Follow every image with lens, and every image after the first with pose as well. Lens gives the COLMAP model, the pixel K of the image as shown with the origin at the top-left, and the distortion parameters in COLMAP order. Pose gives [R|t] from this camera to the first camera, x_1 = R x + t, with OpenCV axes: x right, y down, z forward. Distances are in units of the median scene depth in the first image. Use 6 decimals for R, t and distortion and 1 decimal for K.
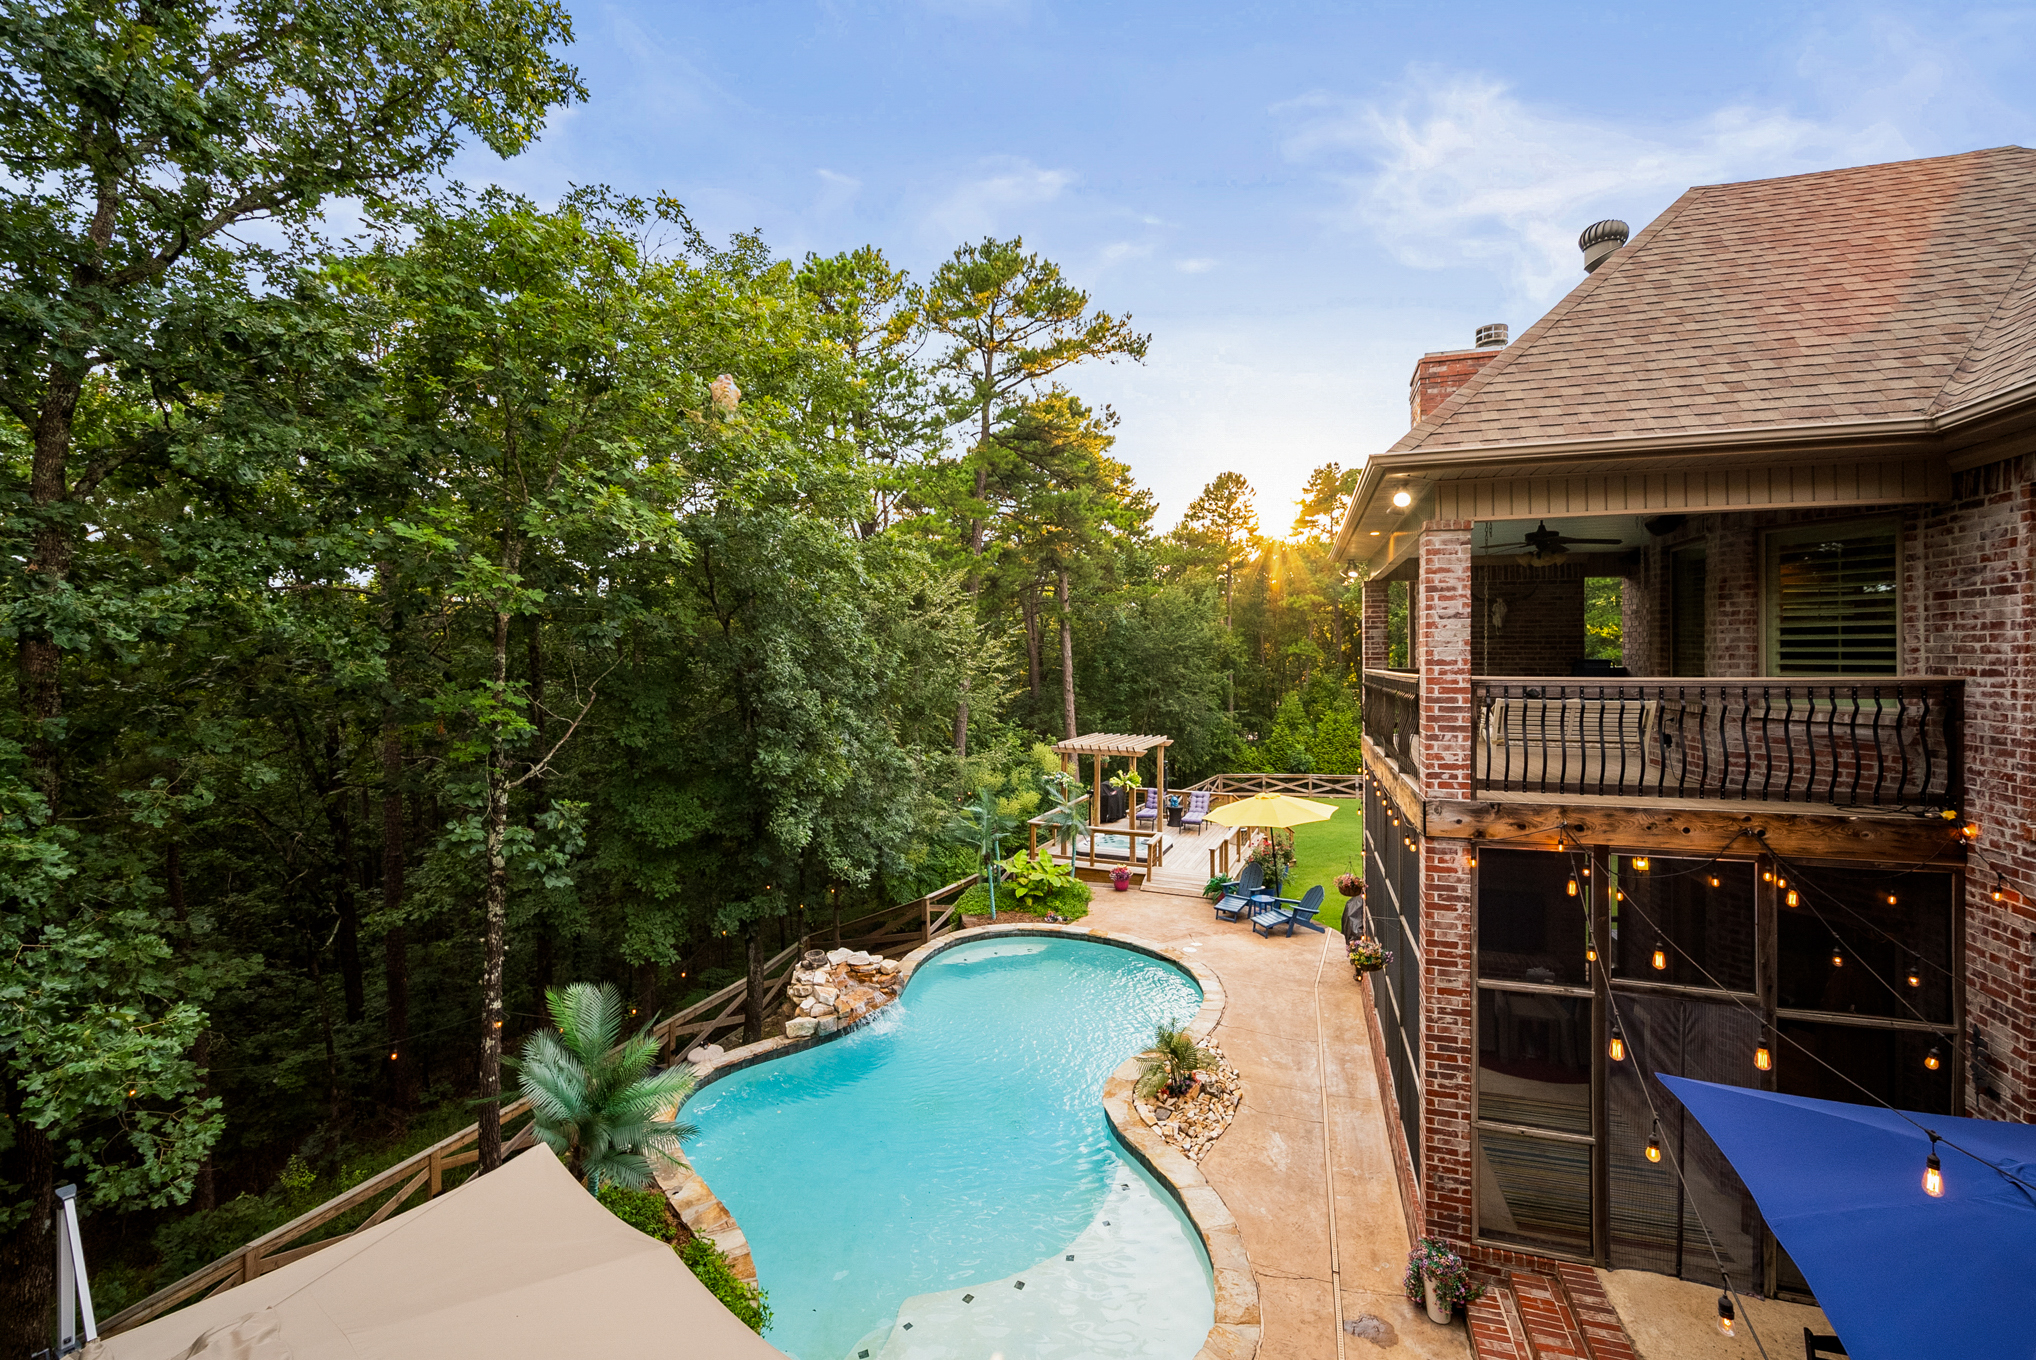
lens RADIAL K [[819.2, 0, 1037.3], [0, 819.2, 650.0], [0, 0, 1]] dist [-0.001543, 0.000243]
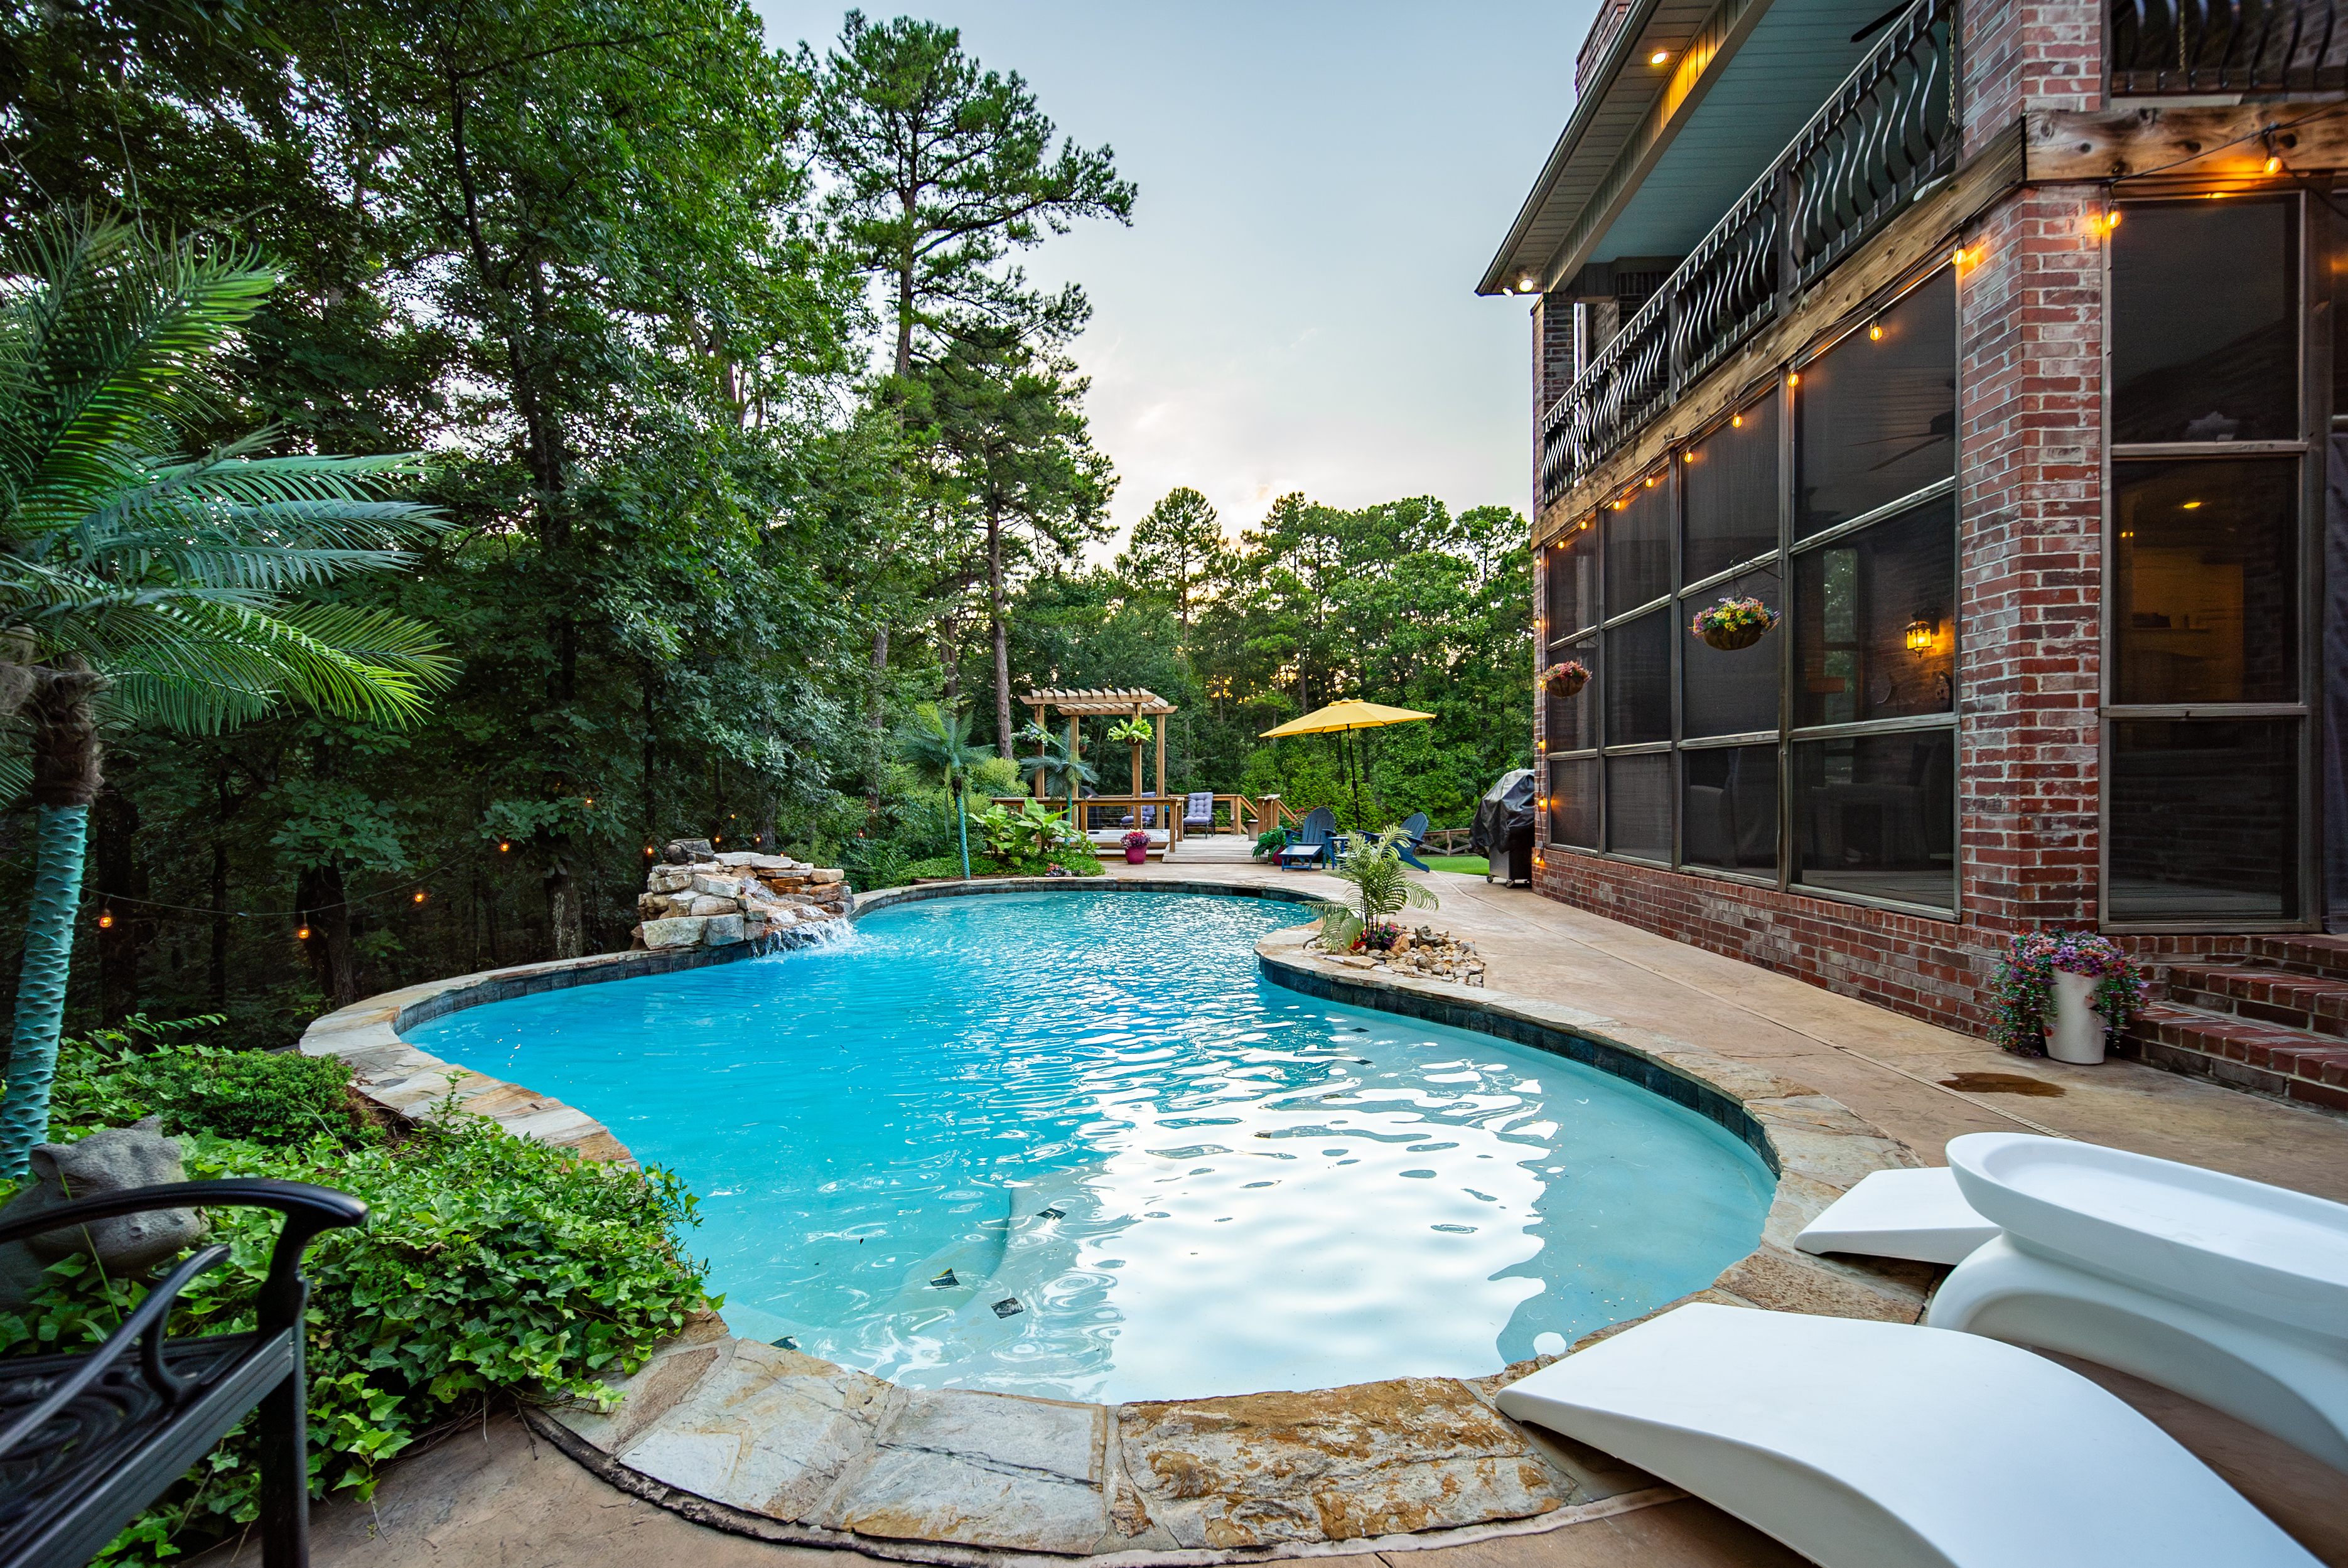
lens RADIAL K [[946.0, 0, 1163.9], [0, 946.0, 796.4], [0, 0, 1]] dist [-0.001950, -0.000445]
pose [[0.968139, -0.008468, 0.250271, -0.223229], [0.004783, 0.999871, 0.015331, 0.616598], [-0.250368, -0.013646, 0.968054, 0.546045]]
